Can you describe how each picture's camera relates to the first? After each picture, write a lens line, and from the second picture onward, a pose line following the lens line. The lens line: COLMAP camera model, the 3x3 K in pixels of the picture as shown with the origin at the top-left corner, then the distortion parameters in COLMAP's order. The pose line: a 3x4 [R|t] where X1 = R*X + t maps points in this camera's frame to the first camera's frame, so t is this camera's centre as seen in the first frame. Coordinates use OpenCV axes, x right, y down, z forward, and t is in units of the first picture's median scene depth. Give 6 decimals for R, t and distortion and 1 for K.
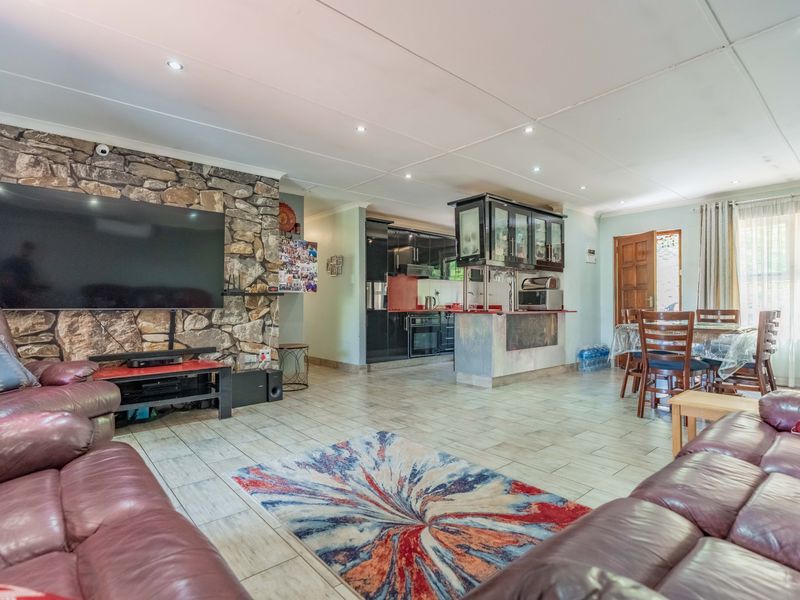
lens RADIAL K [[414.0, 0, 399.2], [0, 414.0, 301.2], [0, 0, 1]] dist [0.000293, 0.001581]
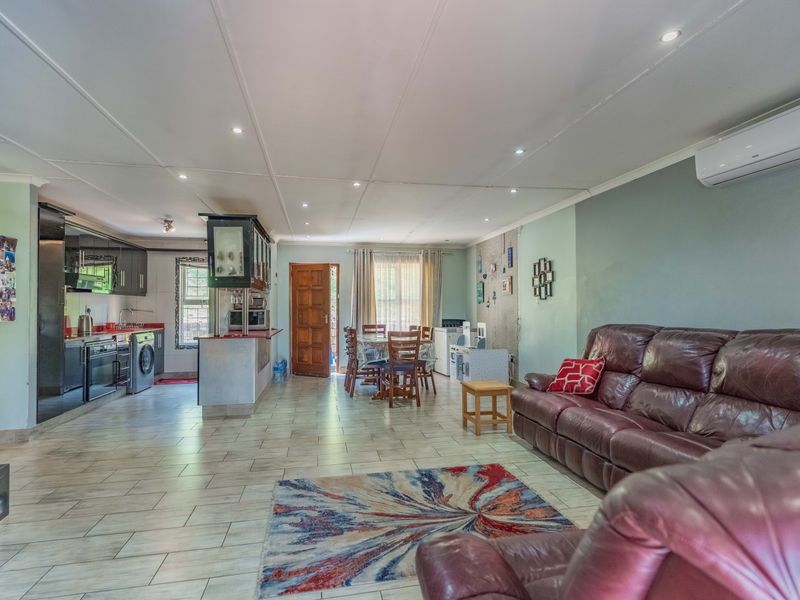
lens RADIAL K [[414.0, 0, 399.2], [0, 414.0, 301.2], [0, 0, 1]] dist [0.000293, 0.001581]
pose [[0.491976, 0.012362, 0.870521, -0.595826], [-0.001734, 0.999911, -0.013219, -0.056727], [-0.870607, 0.004994, 0.491954, 0.281004]]
